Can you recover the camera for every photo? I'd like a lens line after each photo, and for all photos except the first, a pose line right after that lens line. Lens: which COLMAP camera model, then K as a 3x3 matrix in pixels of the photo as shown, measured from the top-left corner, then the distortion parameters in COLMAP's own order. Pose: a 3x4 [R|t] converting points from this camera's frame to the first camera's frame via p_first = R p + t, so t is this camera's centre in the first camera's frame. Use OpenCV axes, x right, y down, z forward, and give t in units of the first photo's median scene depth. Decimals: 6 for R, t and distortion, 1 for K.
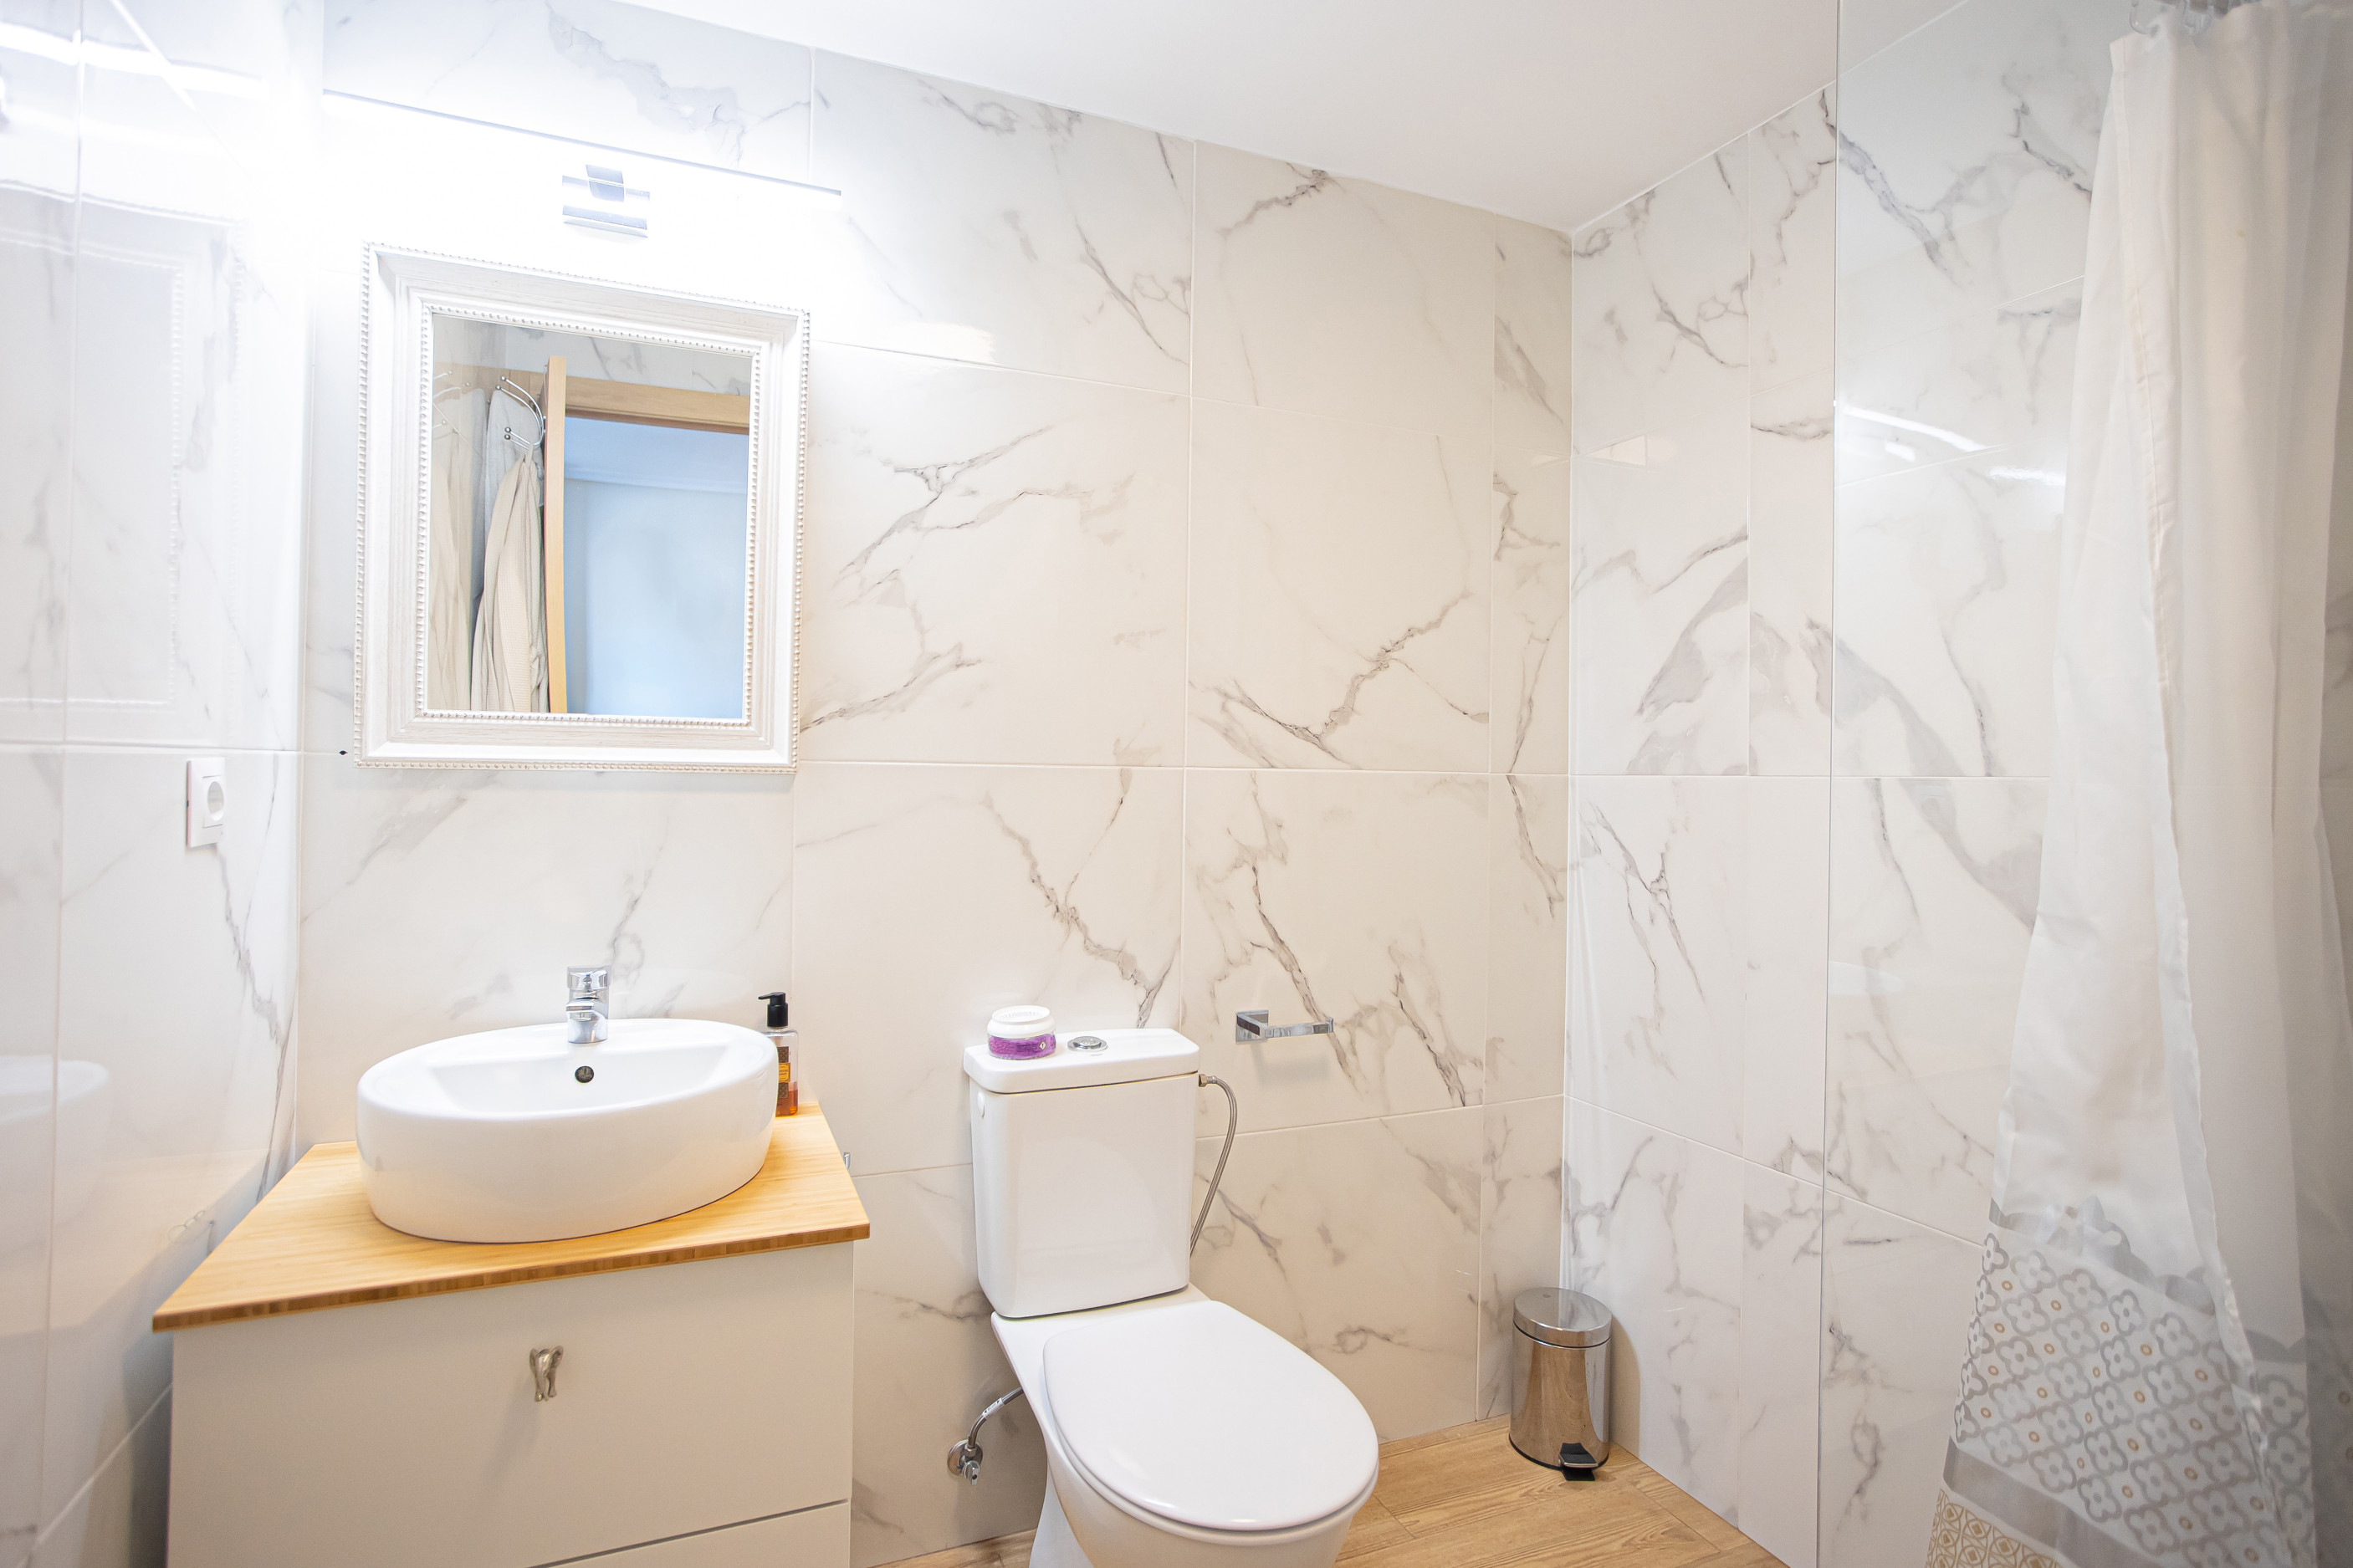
lens RADIAL K [[1161.9, 0, 1162.8], [0, 1161.9, 770.8], [0, 0, 1]] dist [-0.062757, 0.042368]
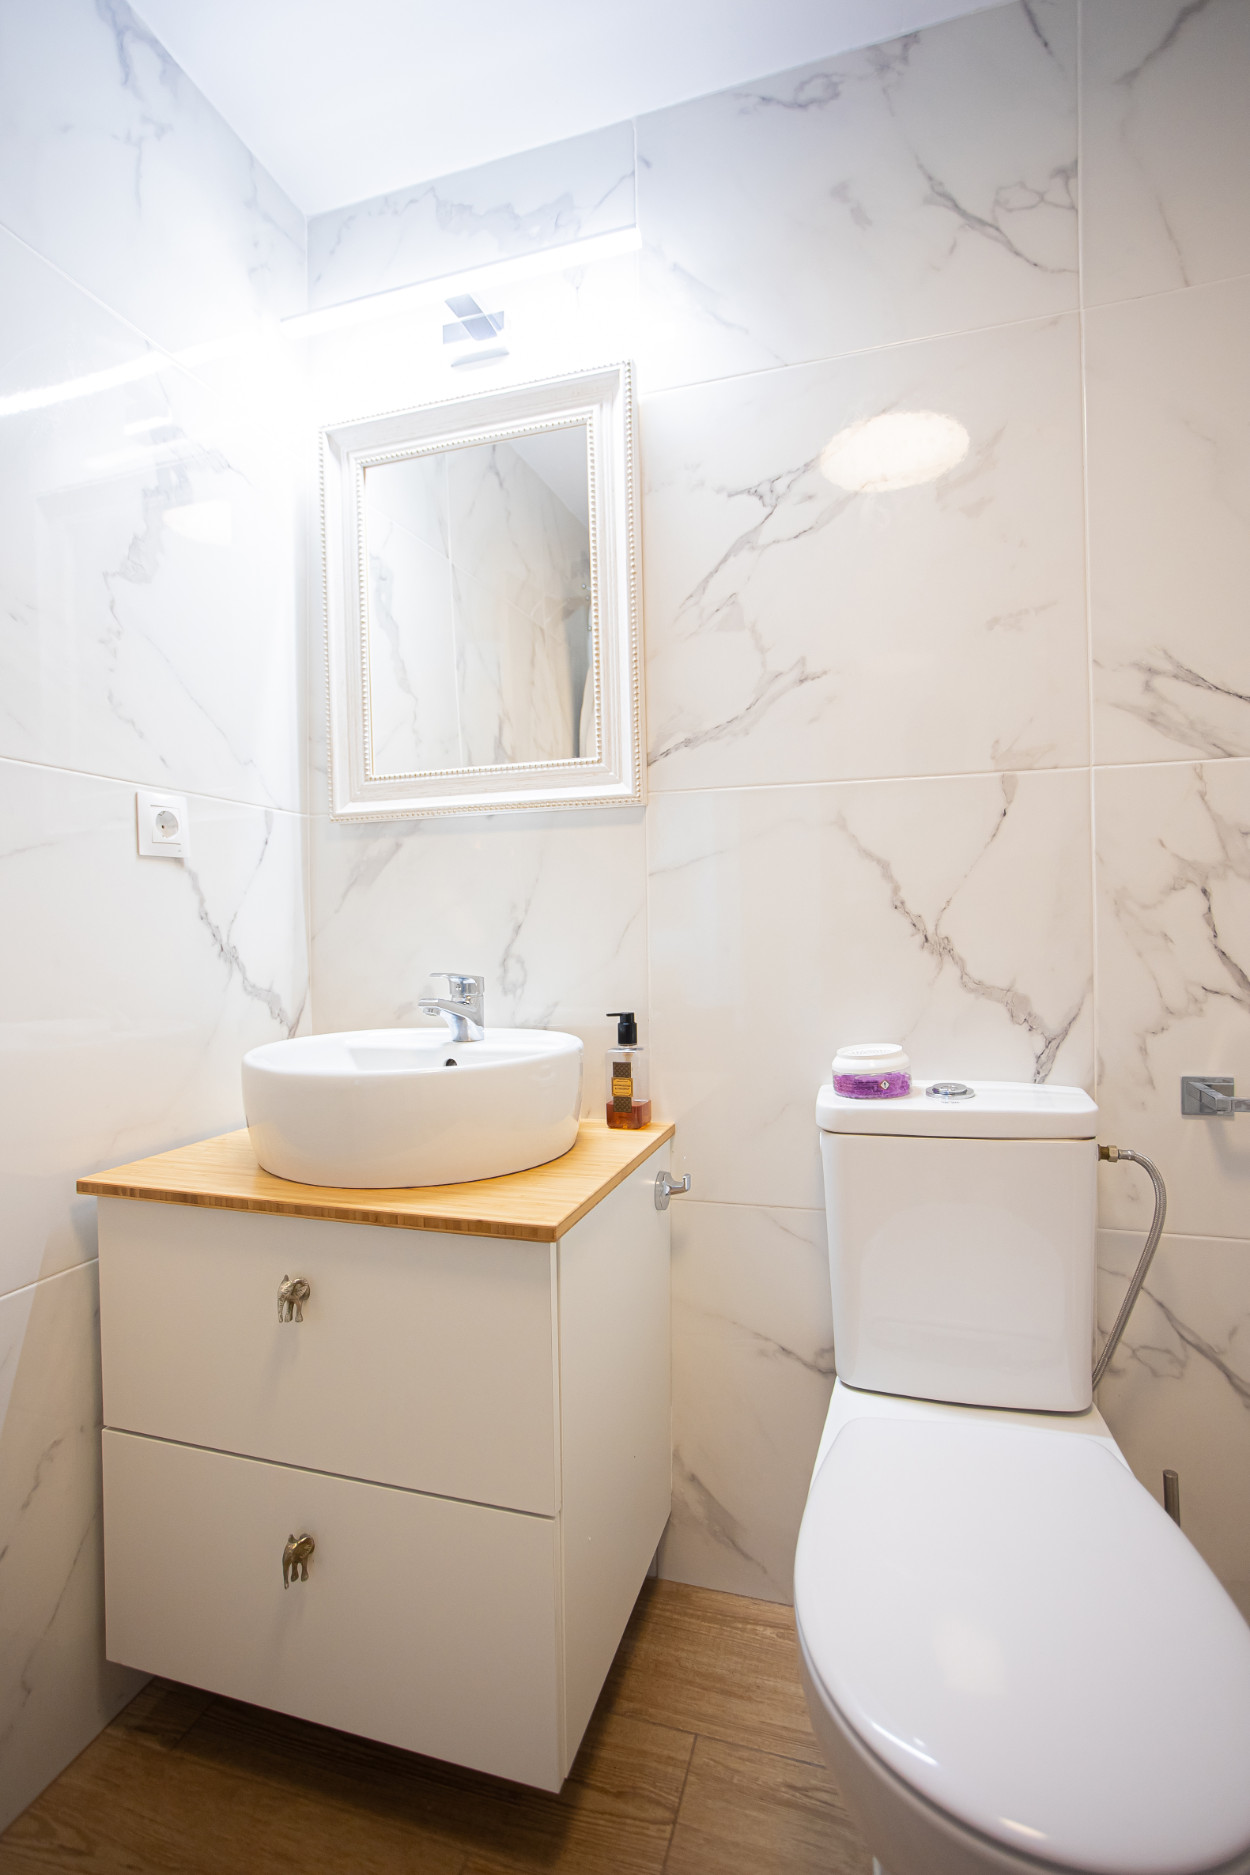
lens RADIAL K [[901.3, 0, 627.8], [0, 901.3, 935.3], [0, 0, 1]] dist [-0.052537, 0.030118]
pose [[0.763711, -0.026165, -0.645028, 0.185914], [0.030714, 0.999519, -0.004180, 0.118311], [0.644828, -0.016619, 0.764147, 0.348793]]
